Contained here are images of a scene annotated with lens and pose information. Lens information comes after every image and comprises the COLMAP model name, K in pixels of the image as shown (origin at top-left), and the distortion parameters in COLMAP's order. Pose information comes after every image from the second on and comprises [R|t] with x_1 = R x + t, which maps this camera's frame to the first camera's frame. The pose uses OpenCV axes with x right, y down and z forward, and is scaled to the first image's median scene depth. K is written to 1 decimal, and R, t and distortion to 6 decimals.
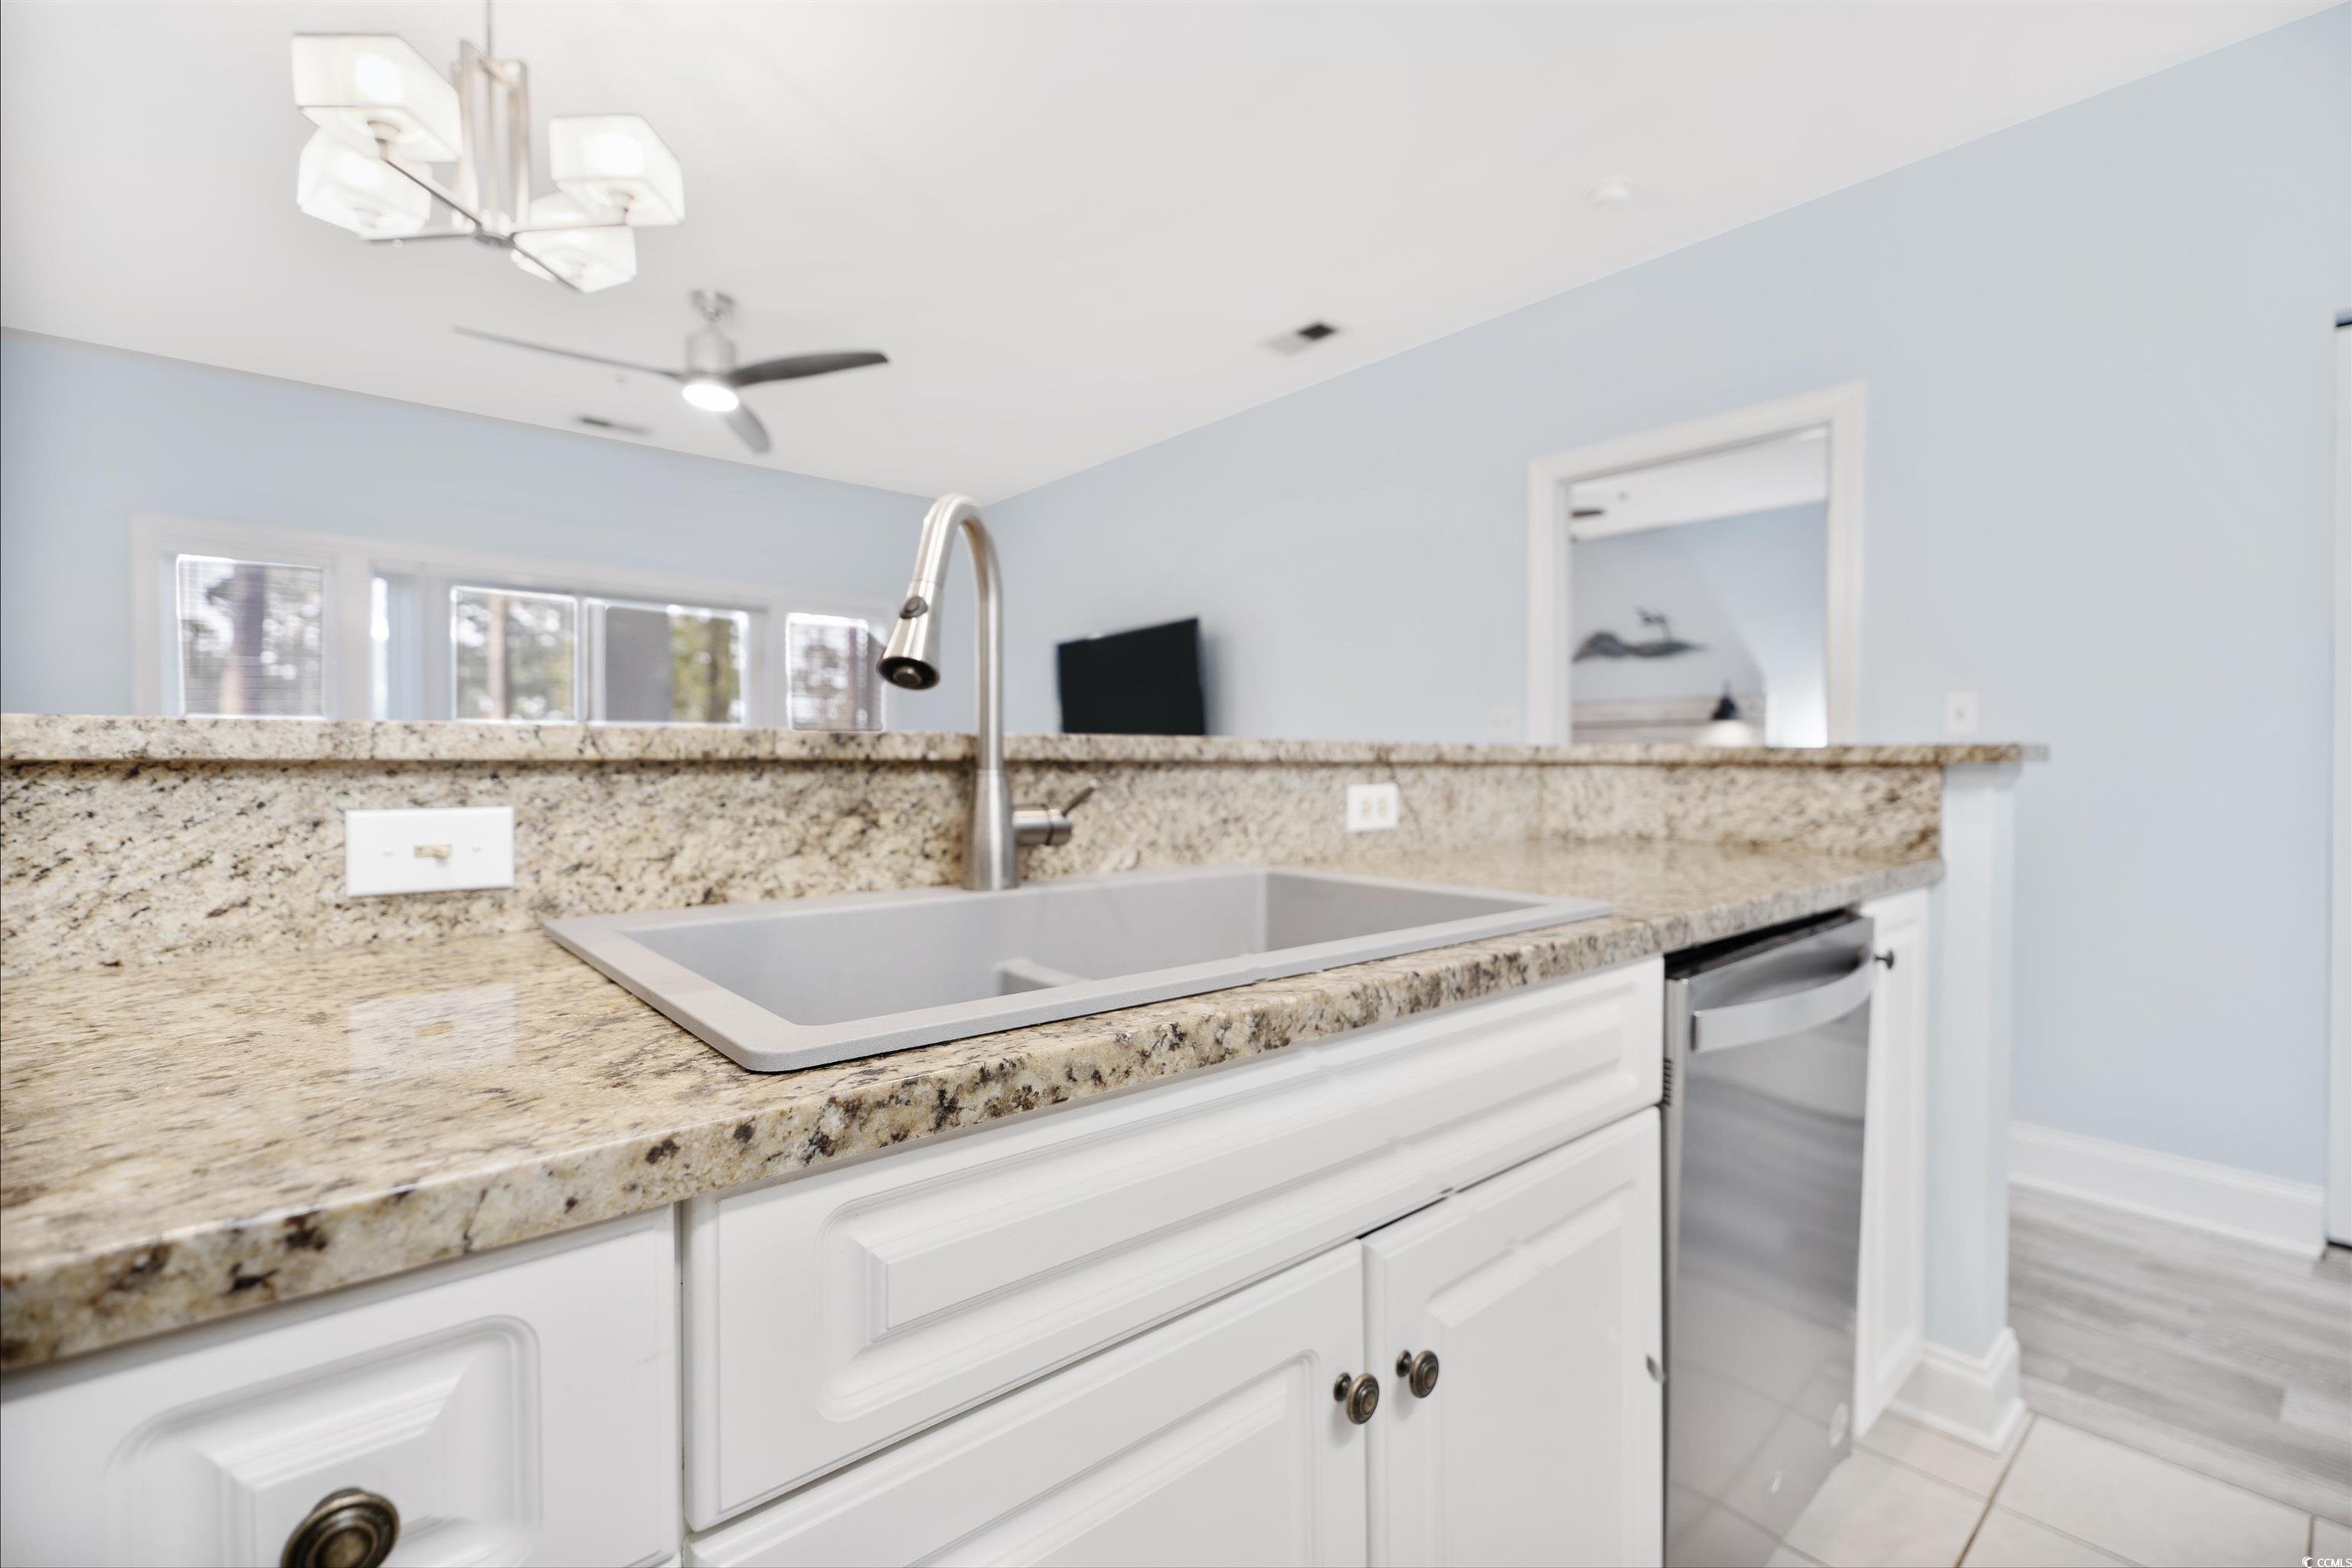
lens RADIAL K [[1049.9, 0, 1176.0], [0, 1049.9, 784.0], [0, 0, 1]] dist [-0.001234, 0.000473]
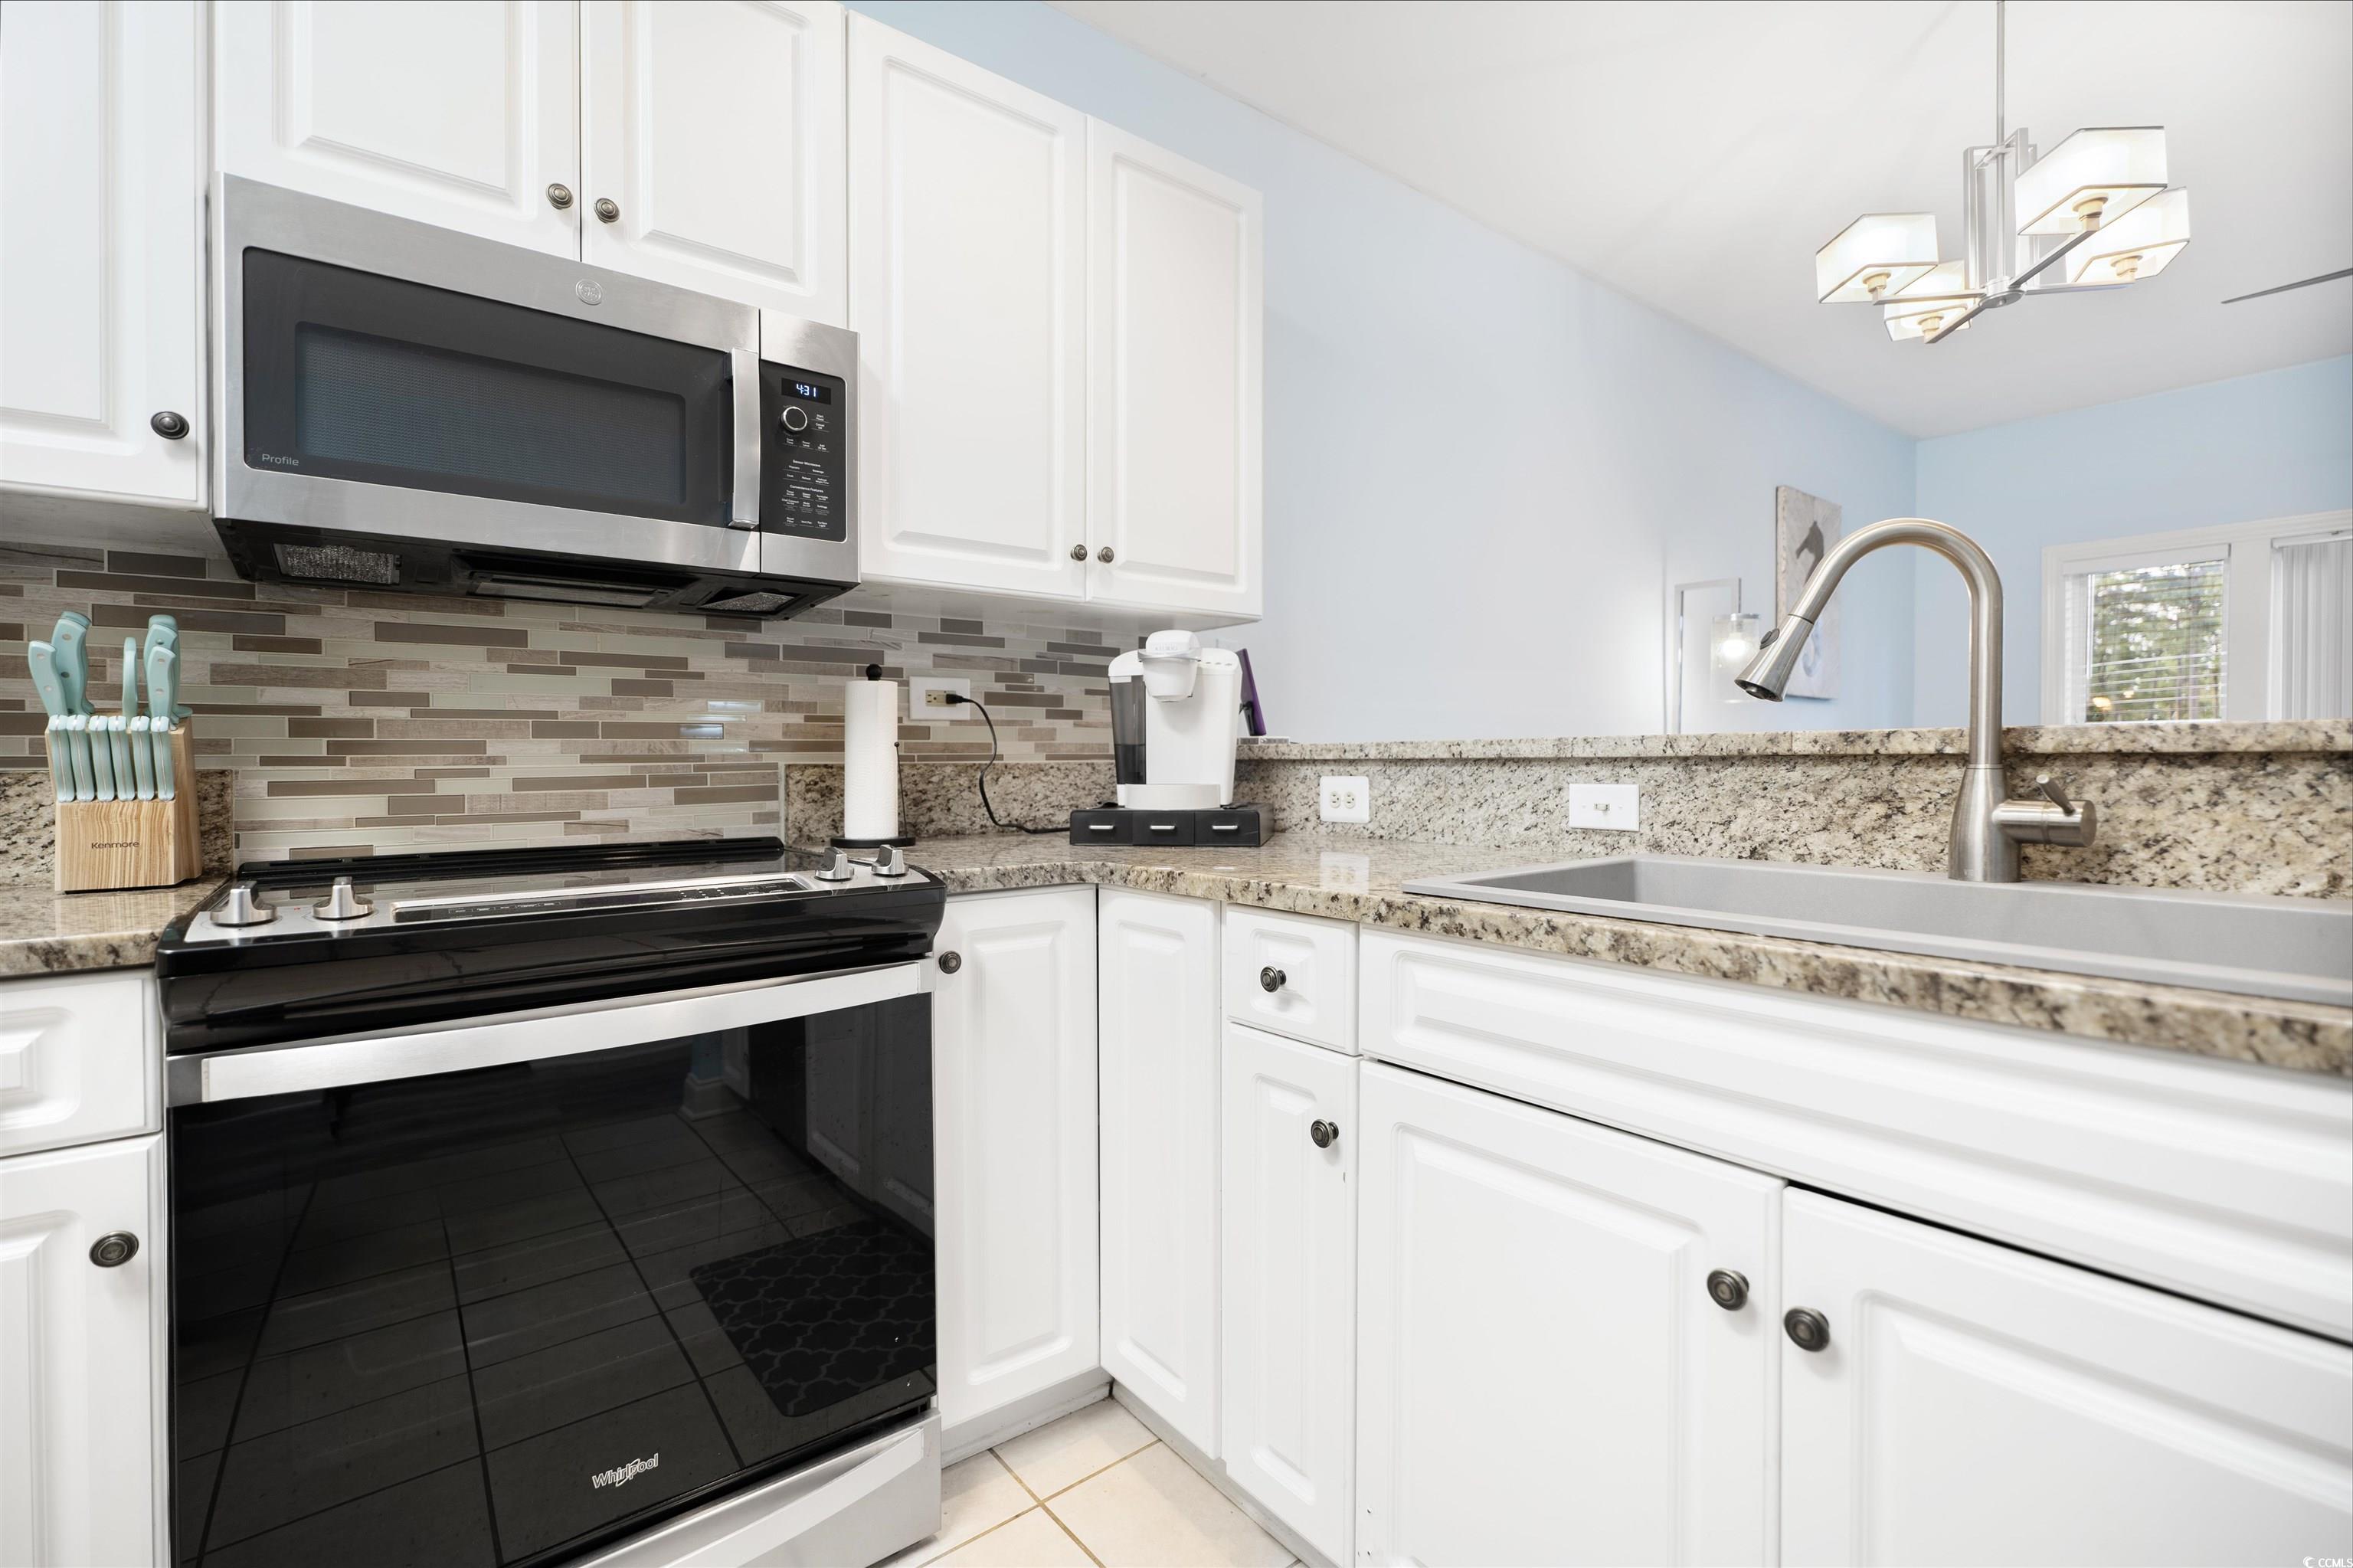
lens RADIAL K [[1050.4, 0, 1176.5], [0, 1050.4, 784.0], [0, 0, 1]] dist [-0.001234, 0.000473]
pose [[-0.042332, 0.022884, -0.998841, 1.165054], [-0.014063, 0.999625, 0.023498, -0.008651], [0.999005, 0.015041, -0.041994, 0.343386]]
